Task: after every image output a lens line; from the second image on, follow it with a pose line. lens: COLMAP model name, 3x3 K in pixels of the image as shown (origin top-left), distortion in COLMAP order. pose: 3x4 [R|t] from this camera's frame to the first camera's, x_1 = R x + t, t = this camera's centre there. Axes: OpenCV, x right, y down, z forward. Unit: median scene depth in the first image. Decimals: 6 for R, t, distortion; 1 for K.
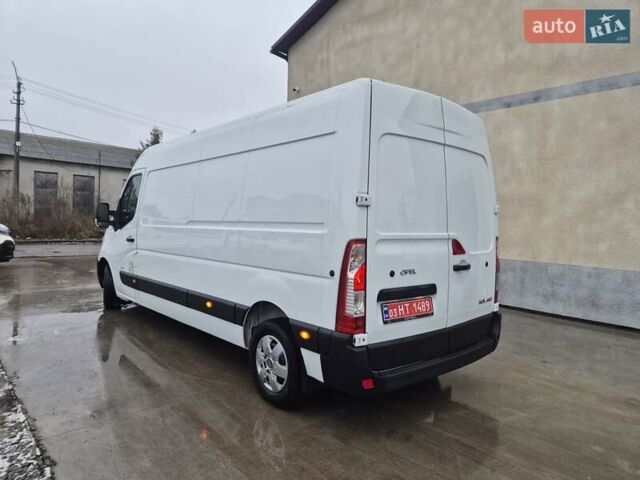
lens RADIAL K [[419.9, 0, 315.7], [0, 419.9, 235.1], [0, 0, 1]] dist [0.073656, -0.057253]
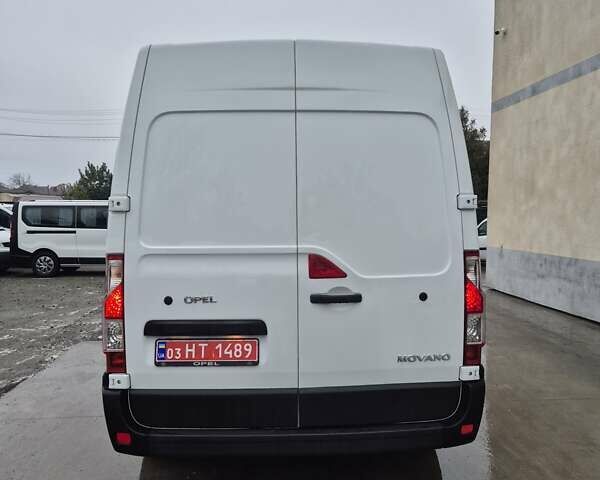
lens RADIAL K [[527.4, 0, 300.0], [0, 527.4, 240.0], [0, 0, 1]] dist [0.059349, 0.007539]
pose [[0.788709, -0.002928, -0.614760, 0.805301], [0.003887, 0.999992, 0.000224, -0.012313], [0.614754, -0.002566, 0.788714, 0.346312]]
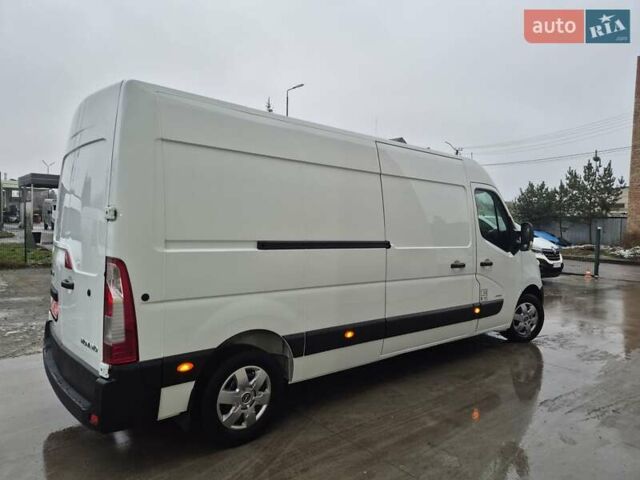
lens RADIAL K [[425.4, 0, 327.3], [0, 425.4, 236.4], [0, 0, 1]] dist [0.078651, -0.056692]
pose [[-0.011624, 0.001853, -0.999931, 1.243426], [-0.055471, 0.998457, 0.002495, -0.053522], [0.998393, 0.055496, -0.011503, 1.556365]]
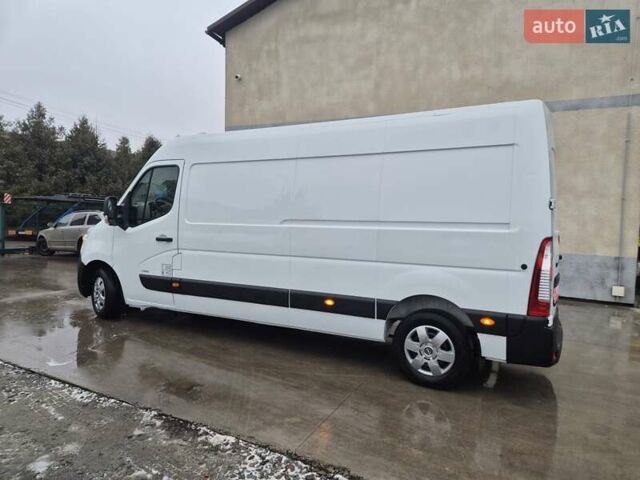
lens RADIAL K [[419.6, 0, 321.9], [0, 419.6, 236.8], [0, 0, 1]] dist [0.078144, -0.055173]
pose [[0.934419, -0.022471, 0.355465, -0.752544], [0.012465, 0.999460, 0.030417, -0.029440], [-0.355957, -0.023991, 0.934194, 0.078803]]
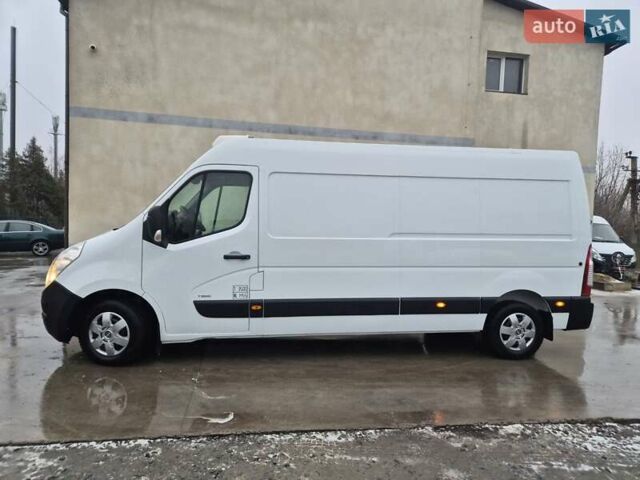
lens RADIAL K [[426.0, 0, 320.9], [0, 426.0, 239.5], [0, 0, 1]] dist [0.078363, -0.058116]
pose [[0.546924, -0.045580, 0.835941, -1.704243], [0.015846, 0.998902, 0.044098, -0.089094], [-0.837032, -0.010872, 0.547045, 0.760114]]
